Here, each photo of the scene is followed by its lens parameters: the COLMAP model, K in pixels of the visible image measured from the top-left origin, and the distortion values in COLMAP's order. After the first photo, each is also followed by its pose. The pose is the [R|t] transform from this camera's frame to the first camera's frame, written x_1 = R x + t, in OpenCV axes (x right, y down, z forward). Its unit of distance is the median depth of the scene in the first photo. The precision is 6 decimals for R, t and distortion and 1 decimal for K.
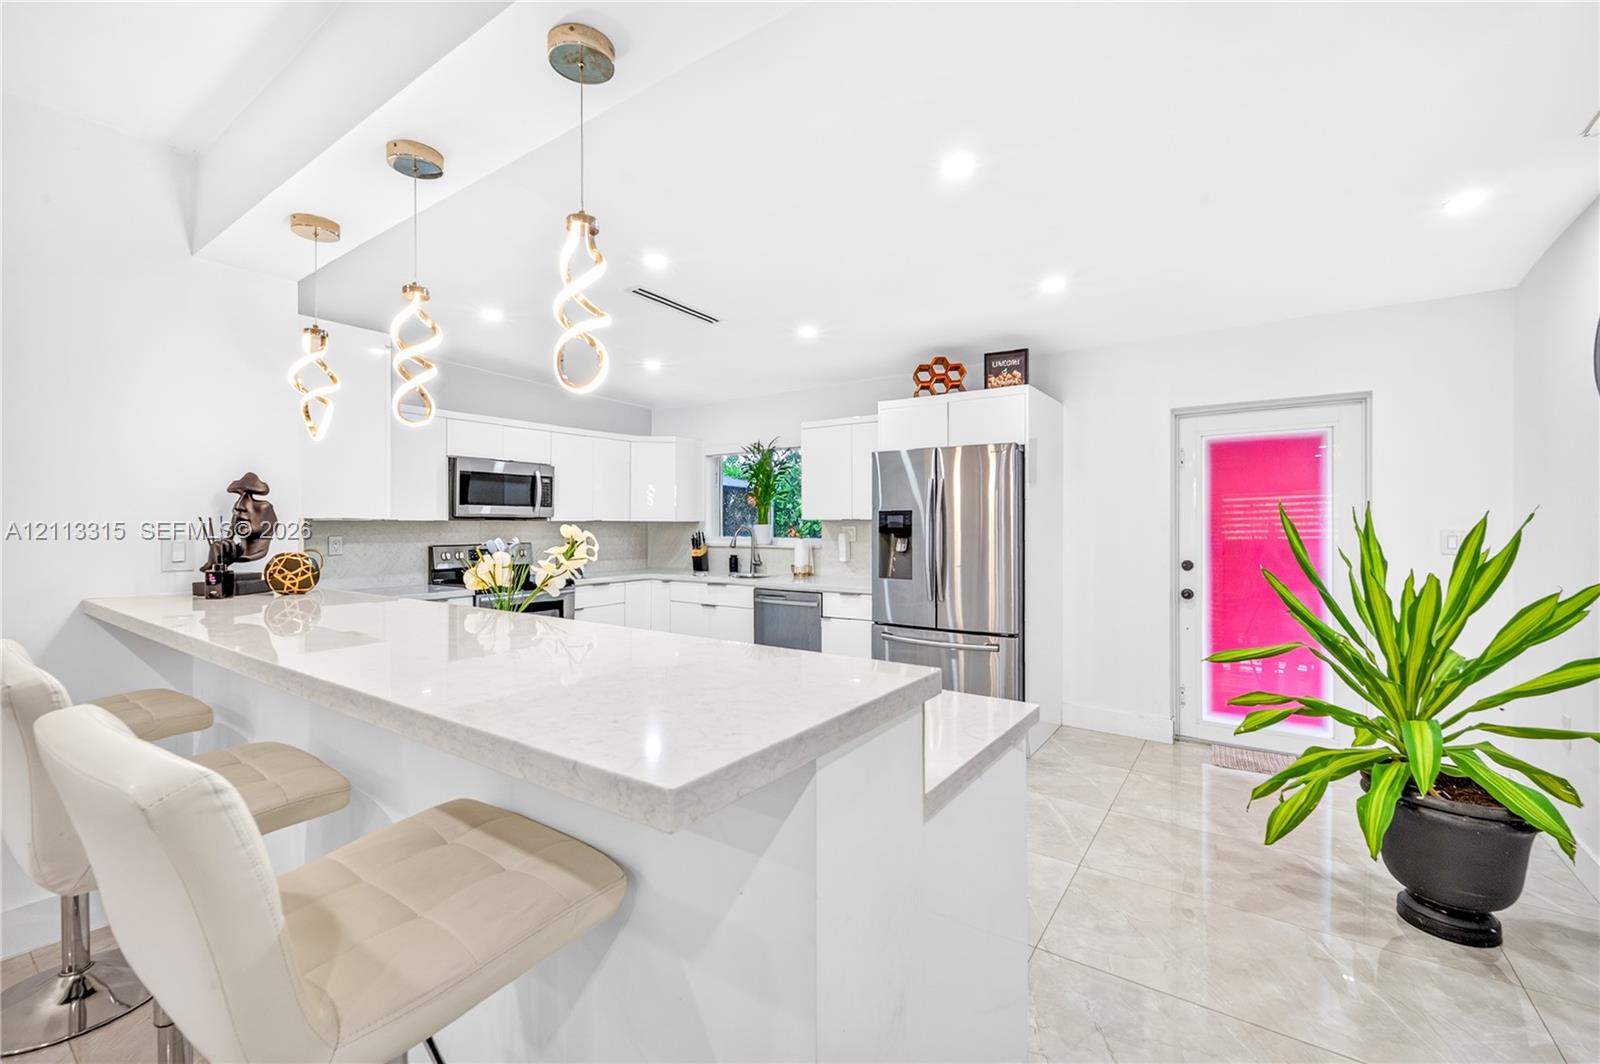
lens RADIAL K [[669.8, 0, 800.0], [0, 669.8, 532.0], [0, 0, 1]] dist [-0.000466, 0.000023]
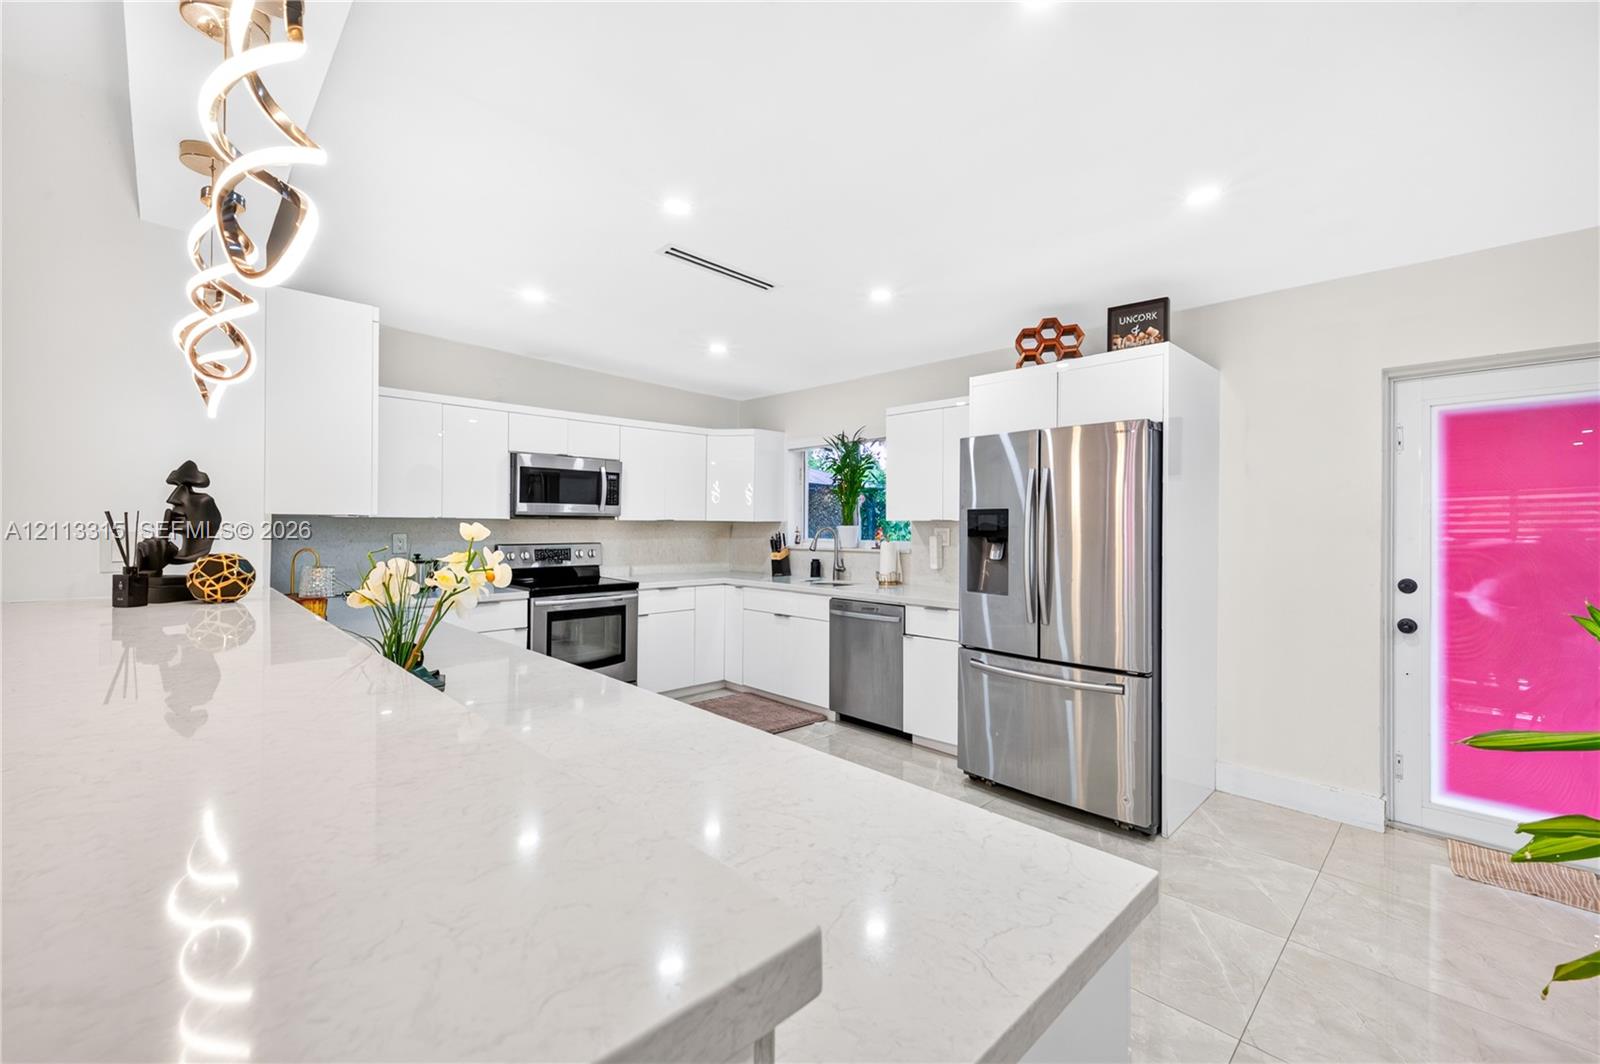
lens RADIAL K [[654.3, 0, 803.7], [0, 654.3, 528.3], [0, 0, 1]] dist [-0.000789, -0.000565]
pose [[0.981272, 0.007726, -0.192471, 0.072159], [-0.009069, 0.999940, -0.006098, -0.001943], [0.192412, 0.007729, 0.981284, 0.175619]]
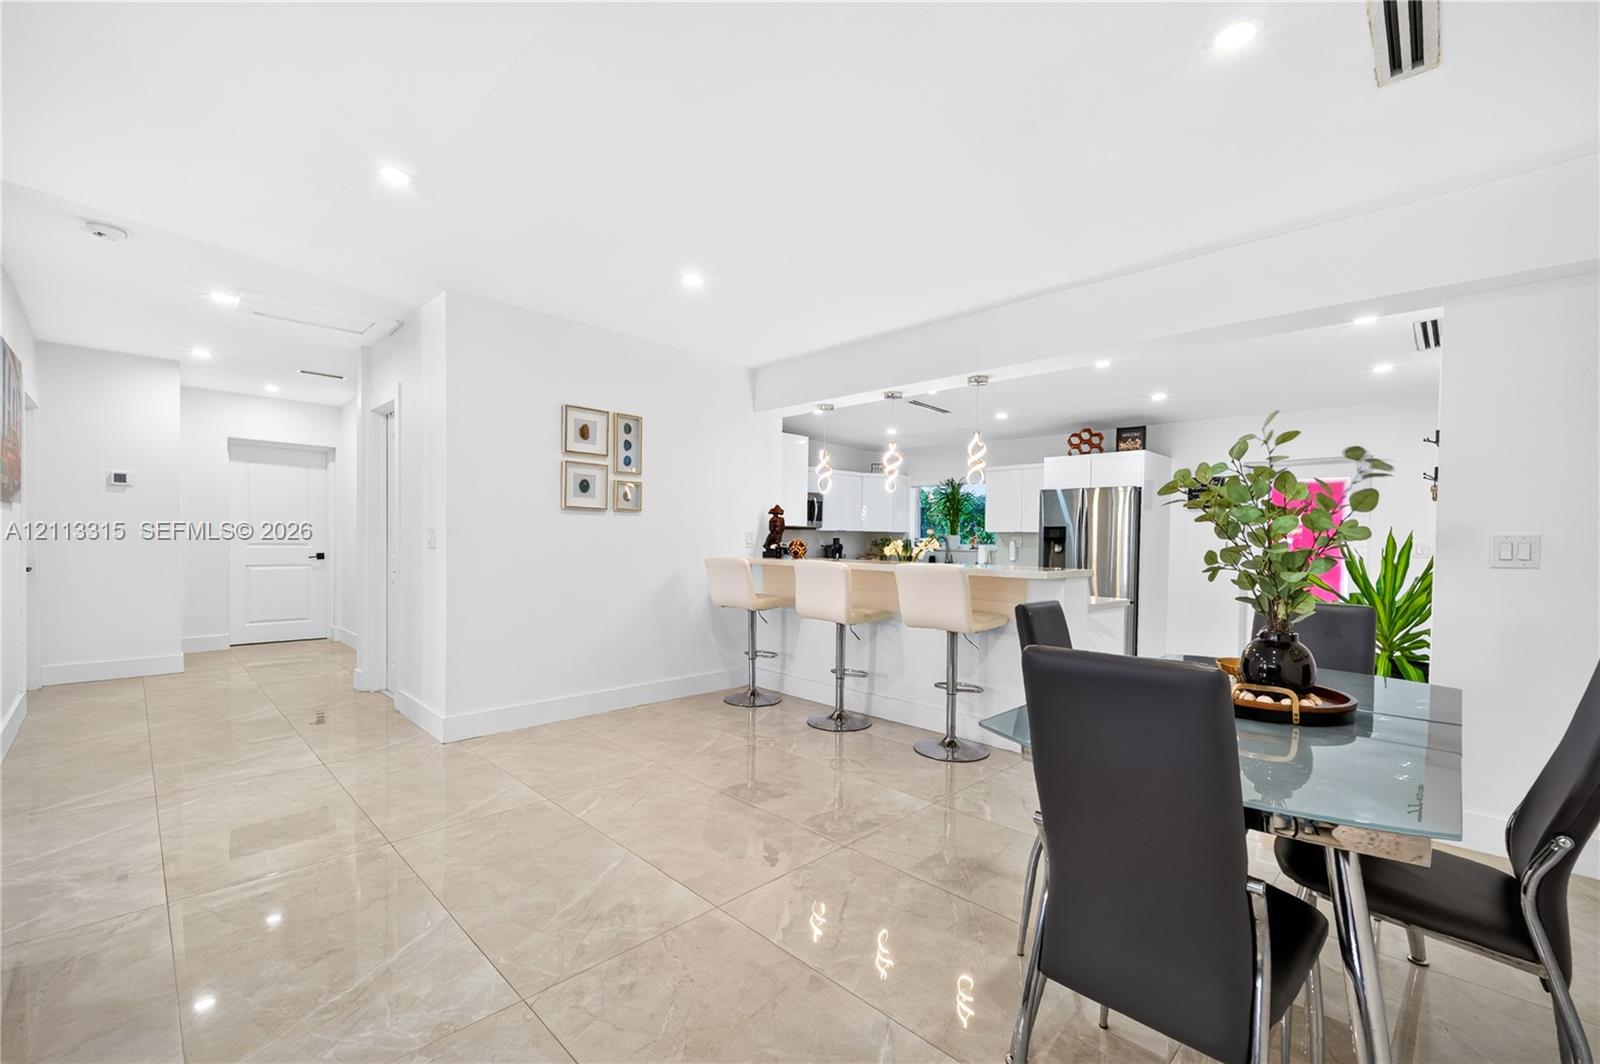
lens RADIAL K [[666.9, 0, 807.8], [0, 666.9, 556.5], [0, 0, 1]] dist [0.001113, -0.000155]
pose [[0.985285, 0.021401, -0.169577, -0.158935], [-0.018684, 0.999670, 0.017604, 0.021094], [0.169897, -0.014177, 0.985360, -0.638452]]
